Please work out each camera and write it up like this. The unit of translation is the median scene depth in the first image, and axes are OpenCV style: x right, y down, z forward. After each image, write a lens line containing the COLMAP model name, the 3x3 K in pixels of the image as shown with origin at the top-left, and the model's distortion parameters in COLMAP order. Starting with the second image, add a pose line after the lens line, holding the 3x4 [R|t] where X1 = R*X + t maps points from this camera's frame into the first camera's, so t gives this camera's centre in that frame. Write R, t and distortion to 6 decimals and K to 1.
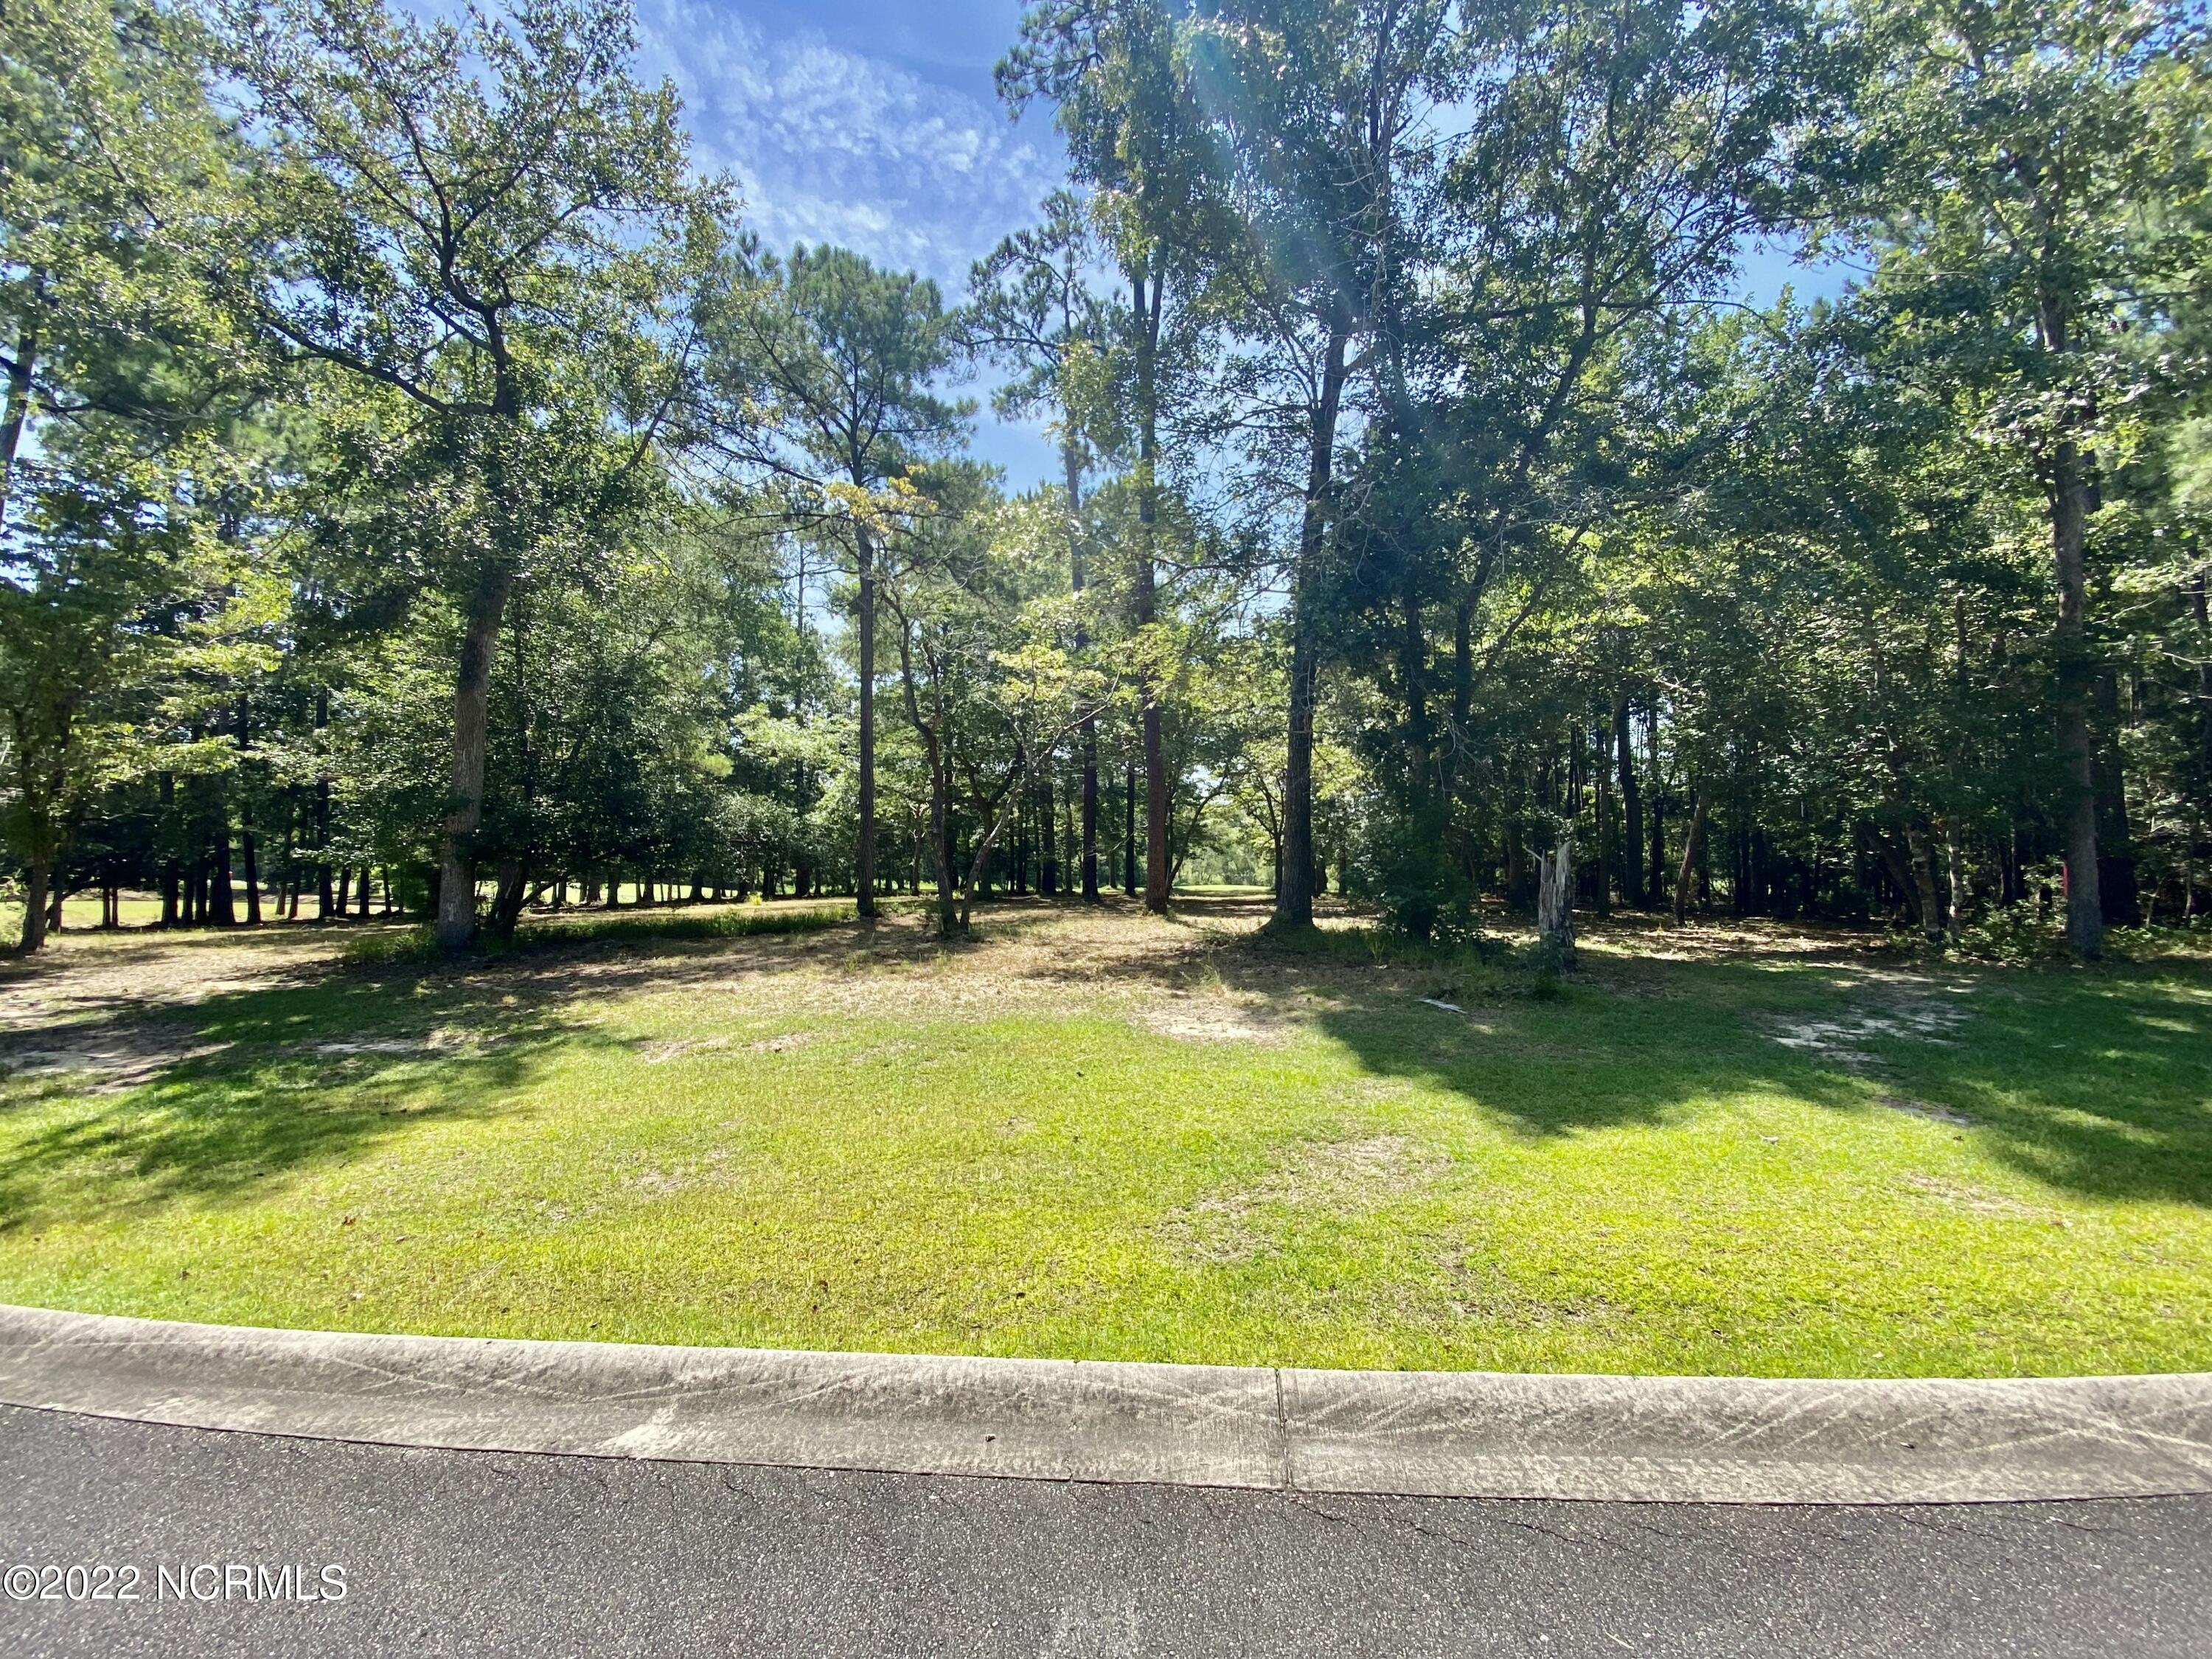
lens RADIAL K [[883.9, 0, 1106.0], [0, 883.9, 829.5], [0, 0, 1]] dist [0.030496, -0.022254]
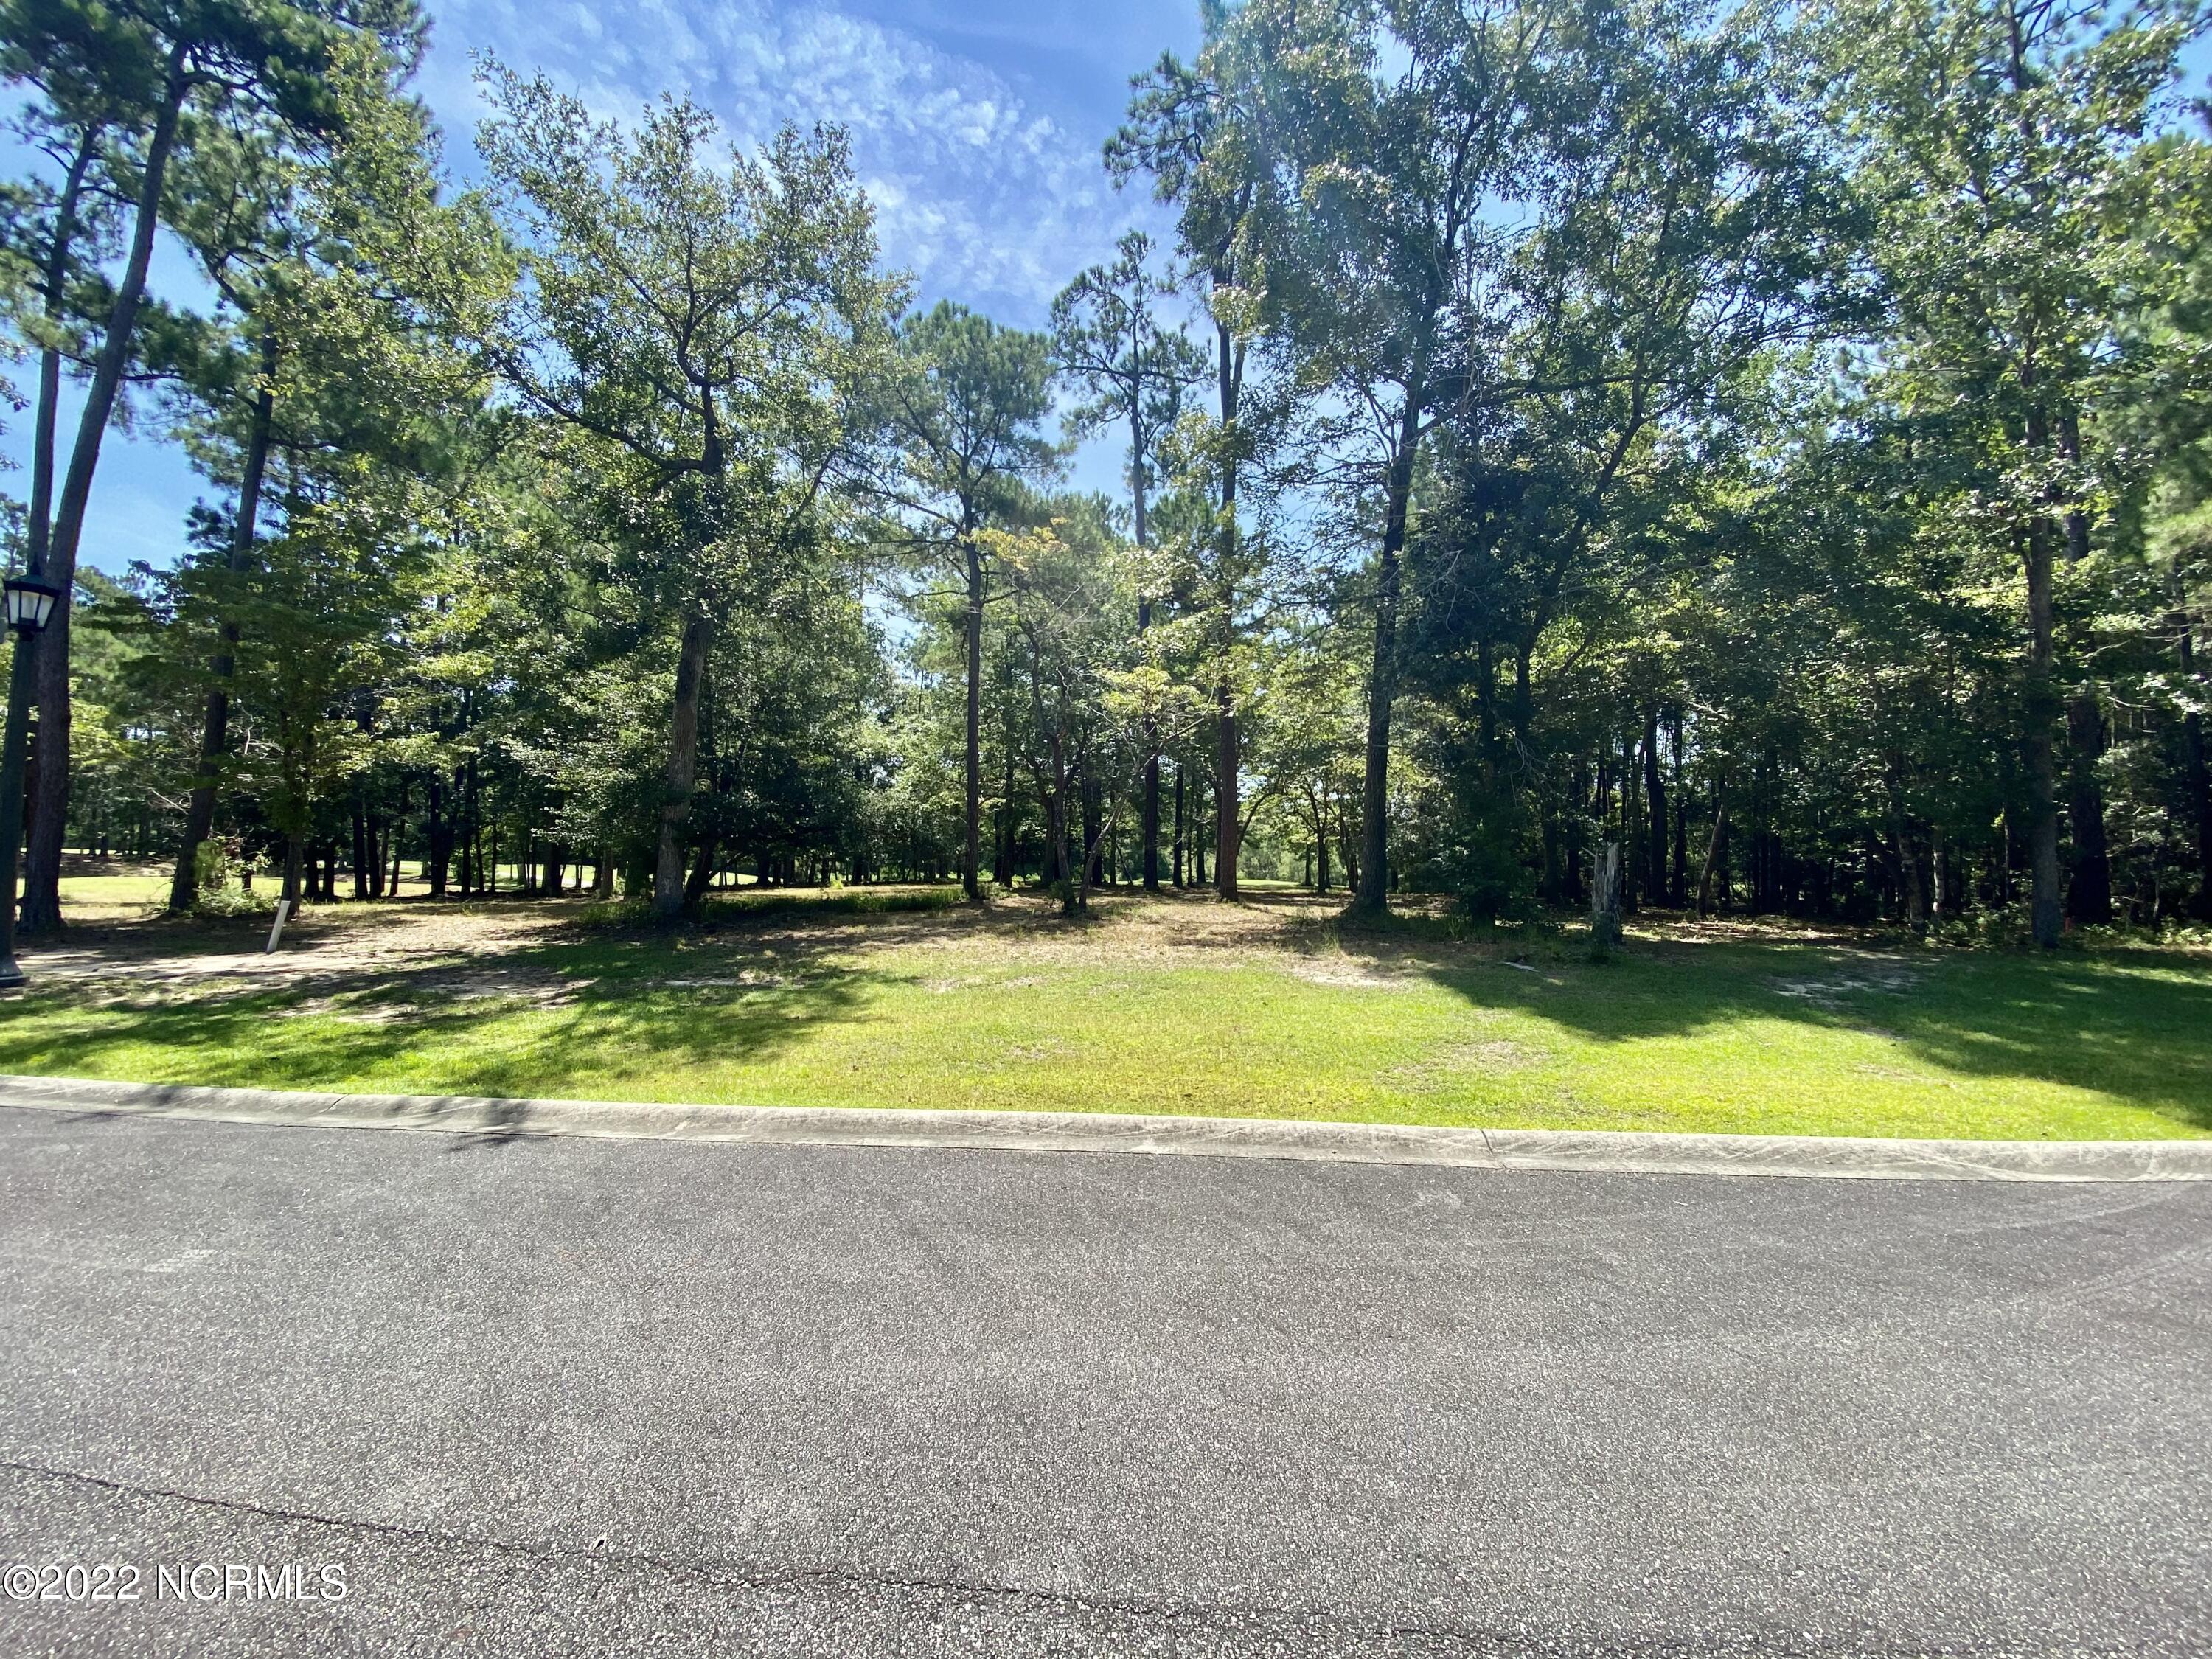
lens RADIAL K [[890.1, 0, 1106.0], [0, 890.1, 829.5], [0, 0, 1]] dist [0.031566, -0.023899]
pose [[0.999793, 0.015900, -0.012698, -0.127126], [-0.015814, 0.999852, 0.006815, -0.001322], [0.012805, -0.006612, 0.999896, -0.189504]]
